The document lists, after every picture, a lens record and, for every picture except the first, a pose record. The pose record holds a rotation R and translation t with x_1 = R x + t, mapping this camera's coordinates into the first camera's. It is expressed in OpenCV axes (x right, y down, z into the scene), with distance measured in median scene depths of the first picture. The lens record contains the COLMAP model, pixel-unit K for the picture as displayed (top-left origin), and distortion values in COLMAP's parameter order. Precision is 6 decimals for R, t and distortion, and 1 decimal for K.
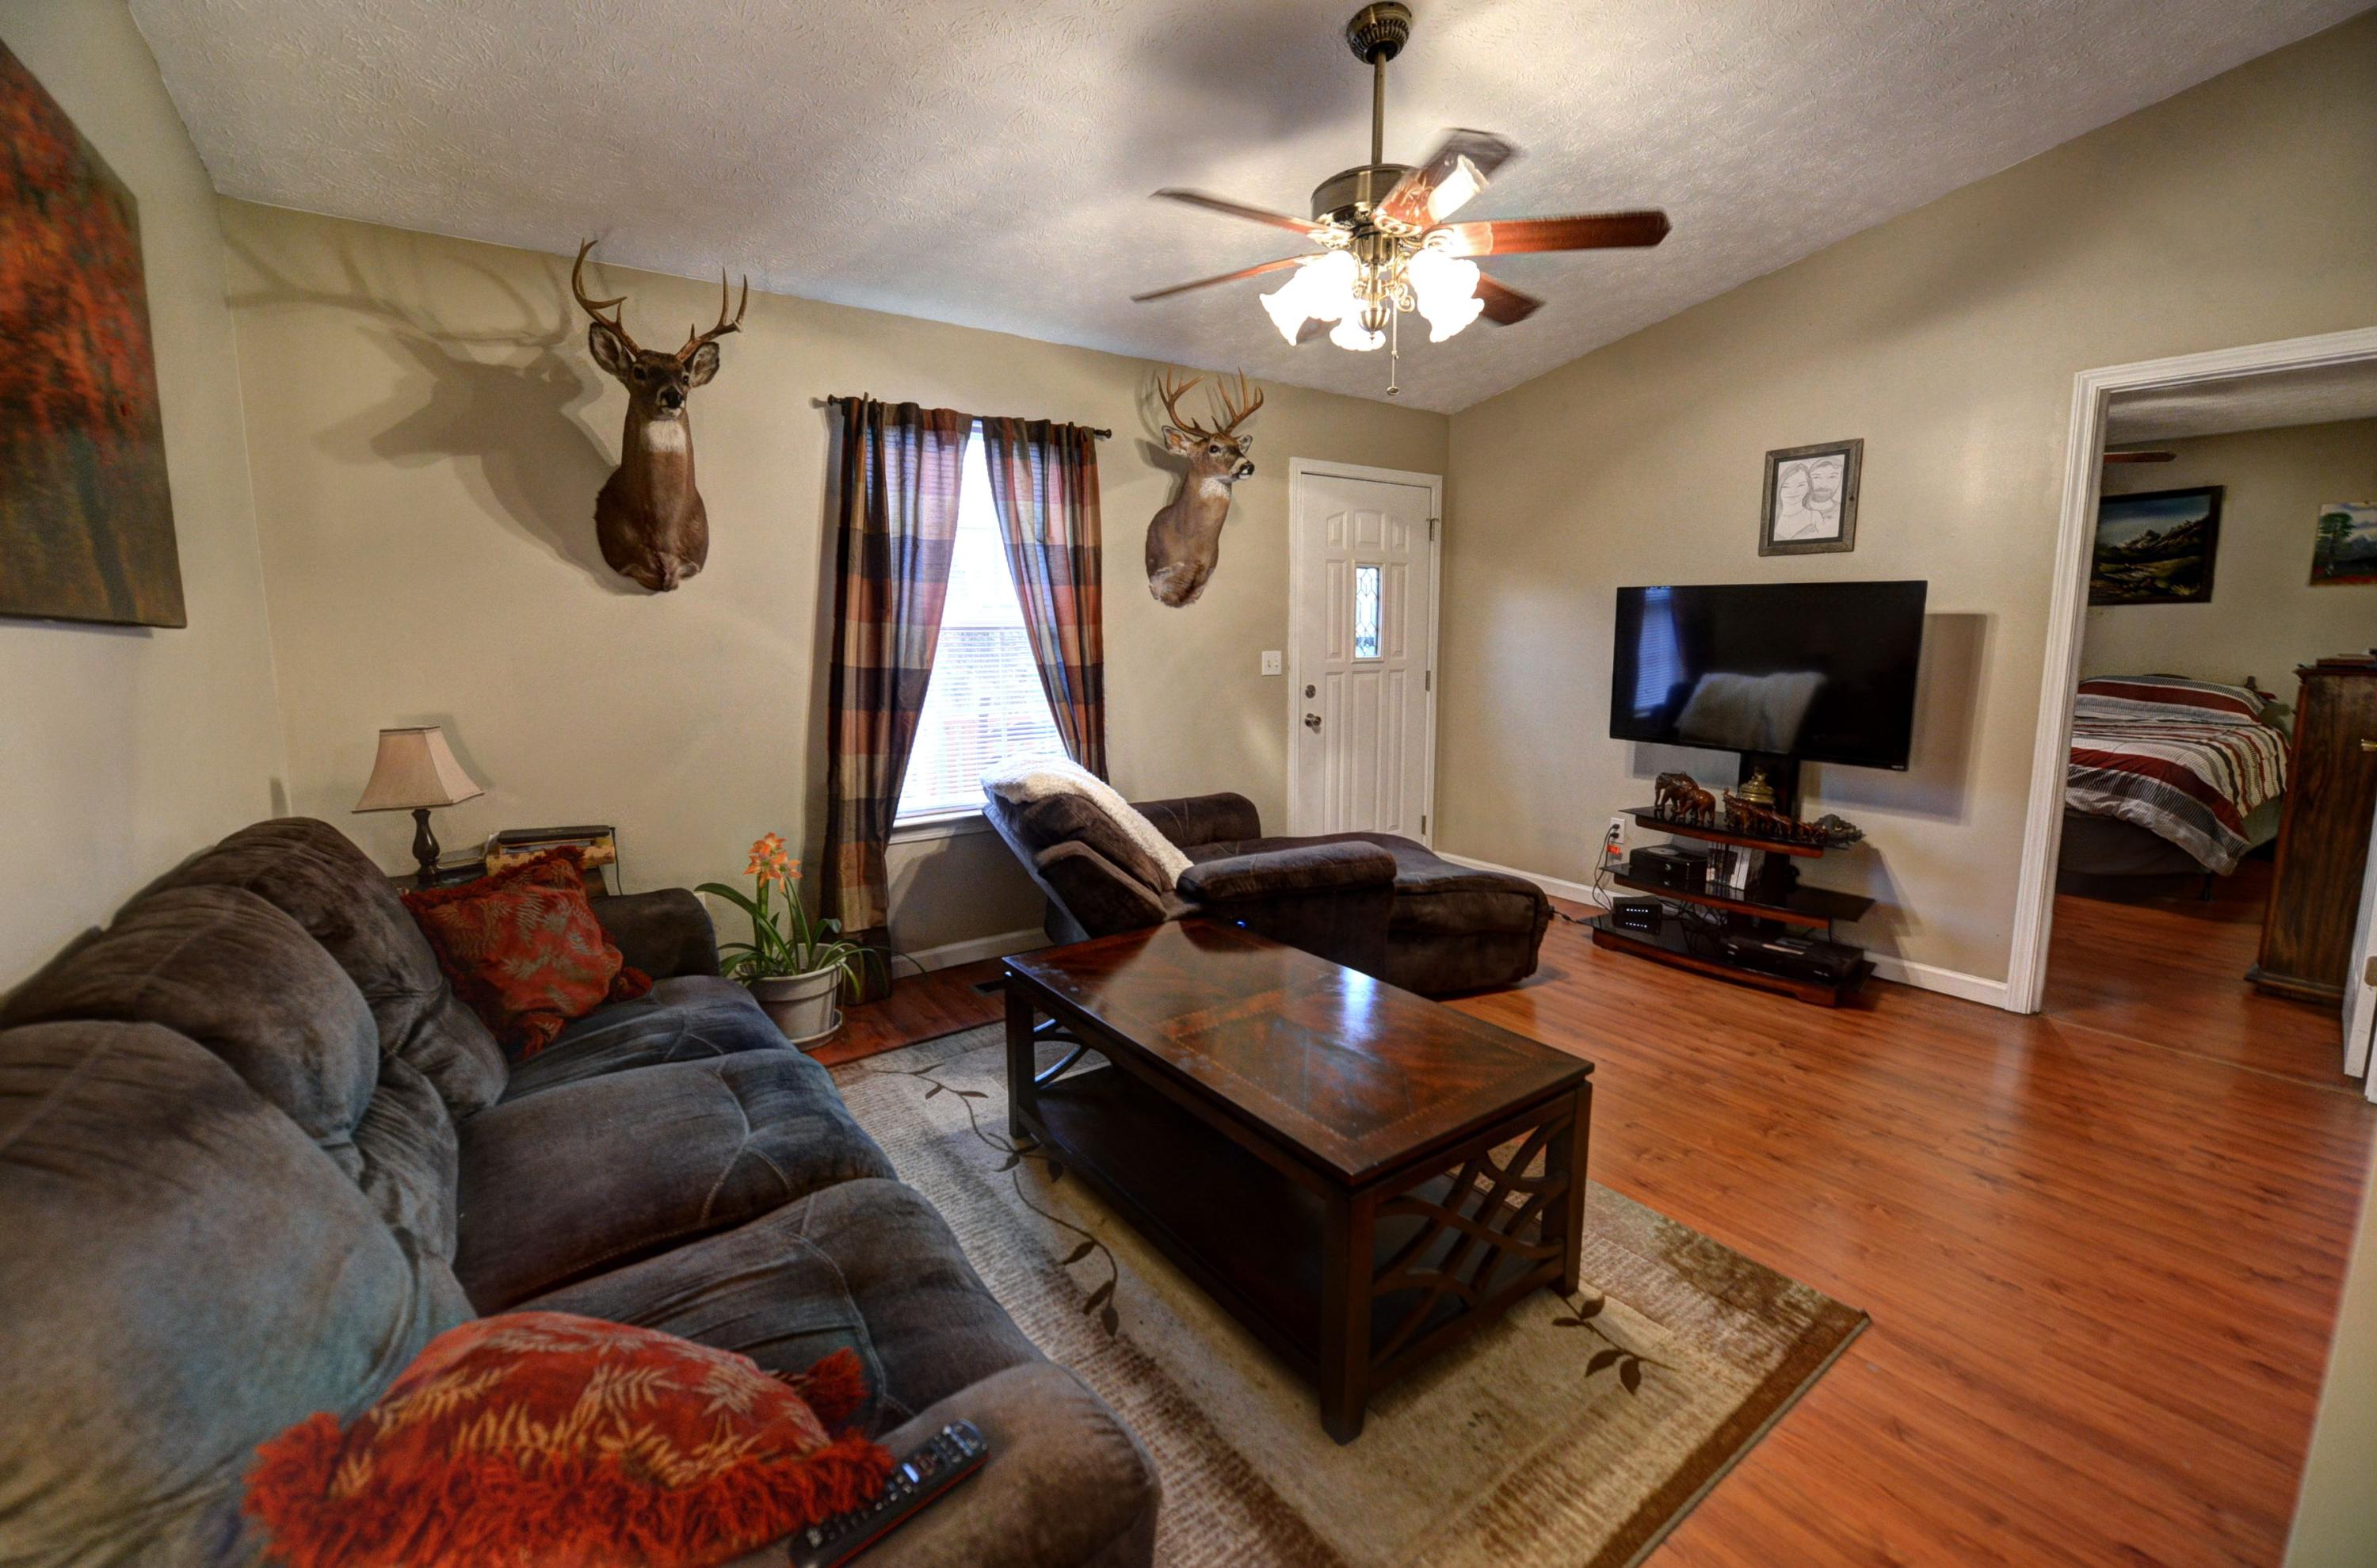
lens RADIAL K [[964.1, 0, 1190.3], [0, 964.1, 765.4], [0, 0, 1]] dist [-0.017032, -0.000262]
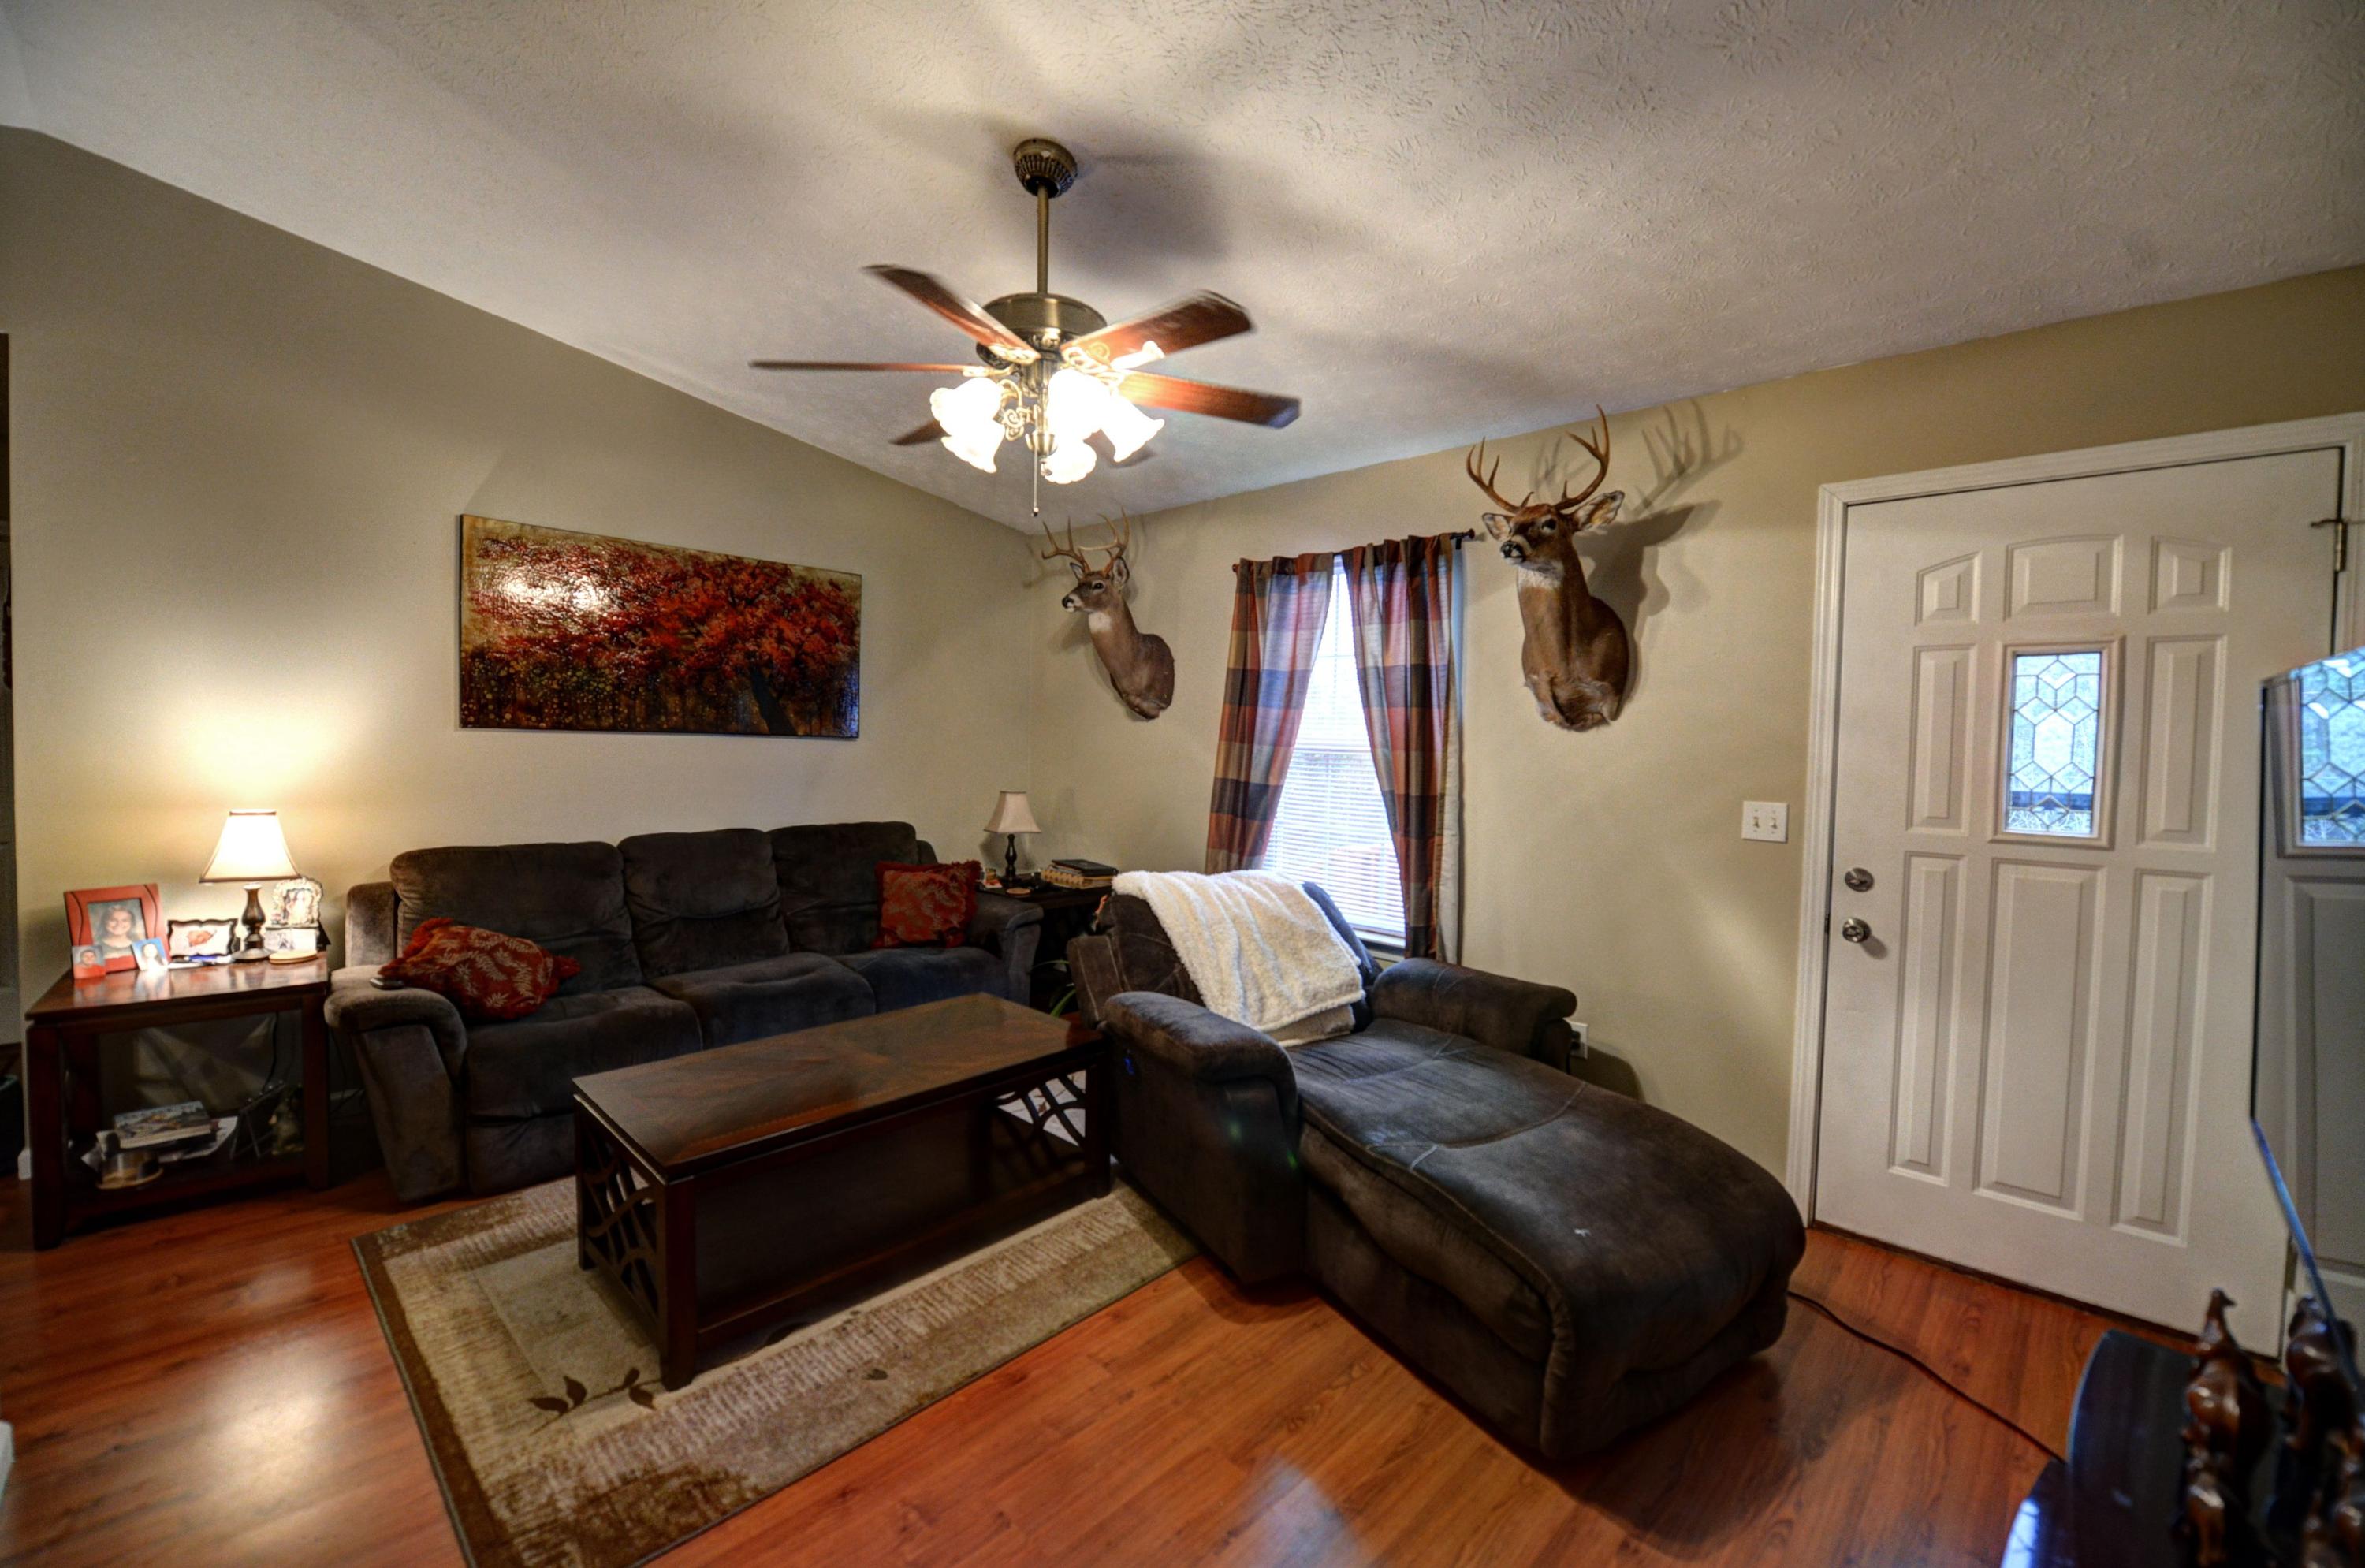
lens RADIAL K [[963.1, 0, 1175.9], [0, 963.1, 770.6], [0, 0, 1]] dist [-0.001542, -0.000350]
pose [[0.179593, 0.053873, -0.982265, 0.785698], [-0.148465, 0.988547, 0.027072, -0.124926], [0.972473, 0.140970, 0.185535, 0.649719]]
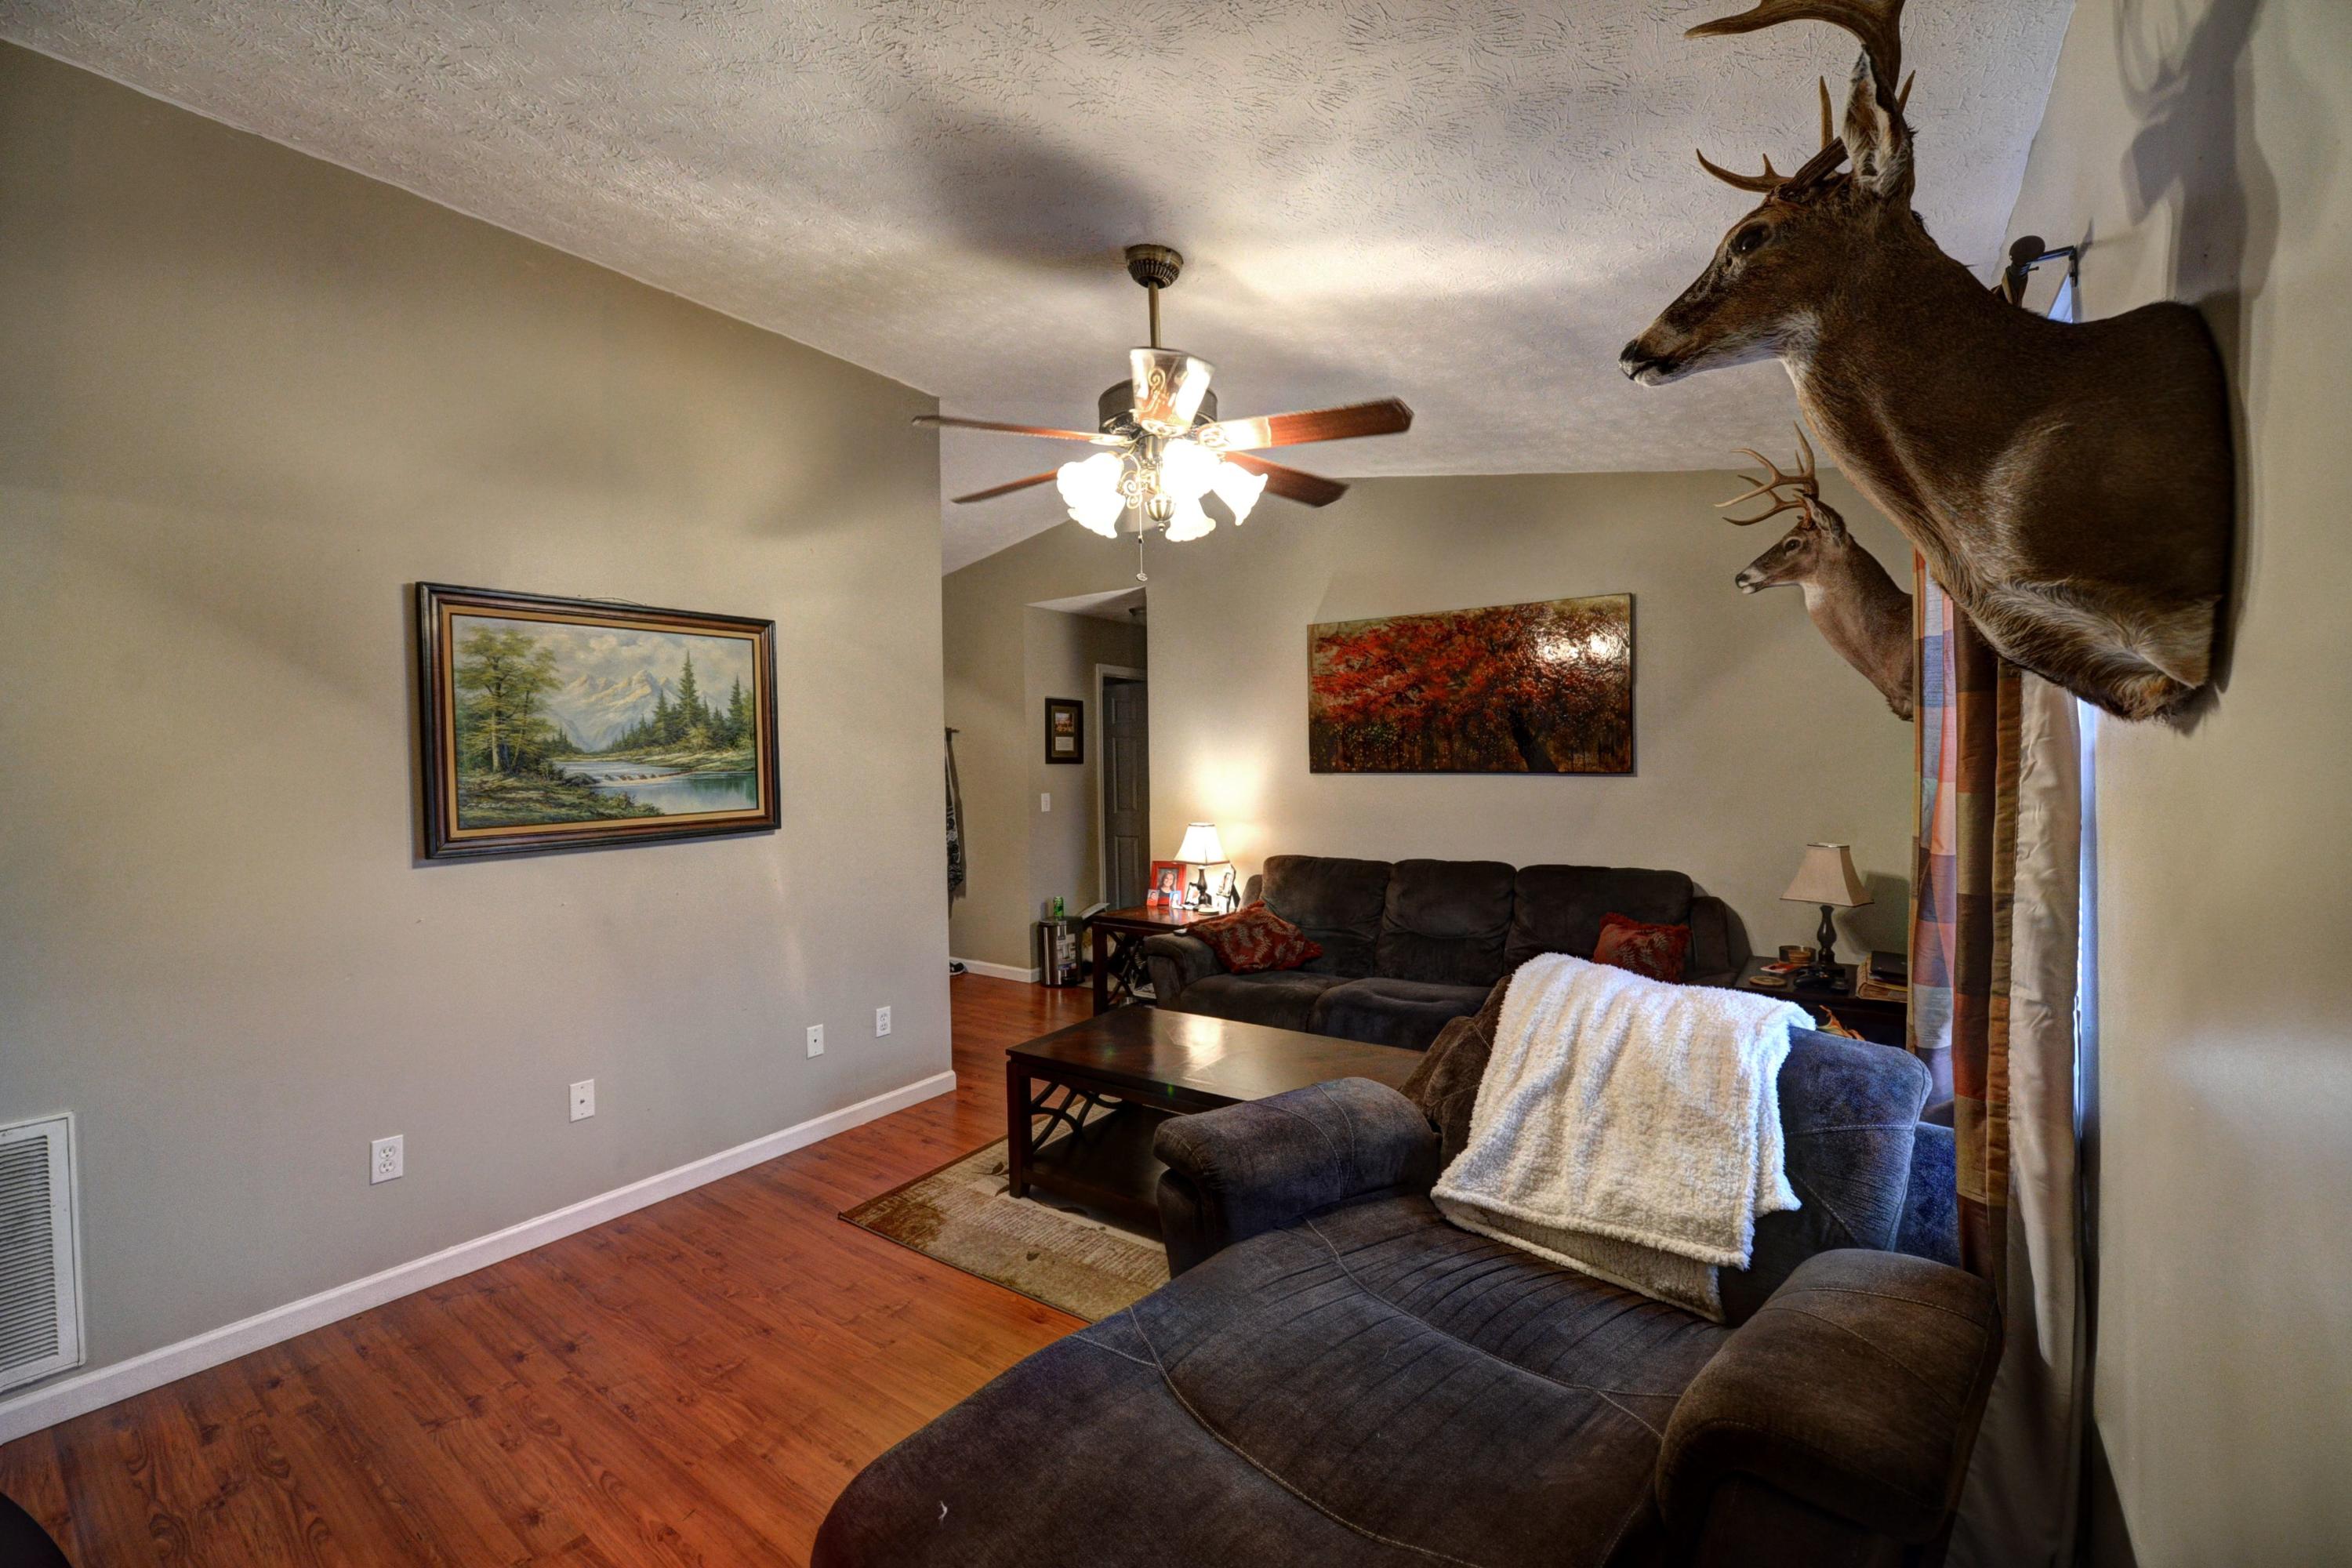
lens RADIAL K [[946.9, 0, 1185.6], [0, 946.9, 768.7], [0, 0, 1]] dist [-0.001319, -0.007320]
pose [[-0.939650, 0.035269, -0.340313, 0.339105], [-0.010188, 0.991347, 0.130871, -0.218069], [0.341984, 0.126440, -0.931160, 1.337278]]
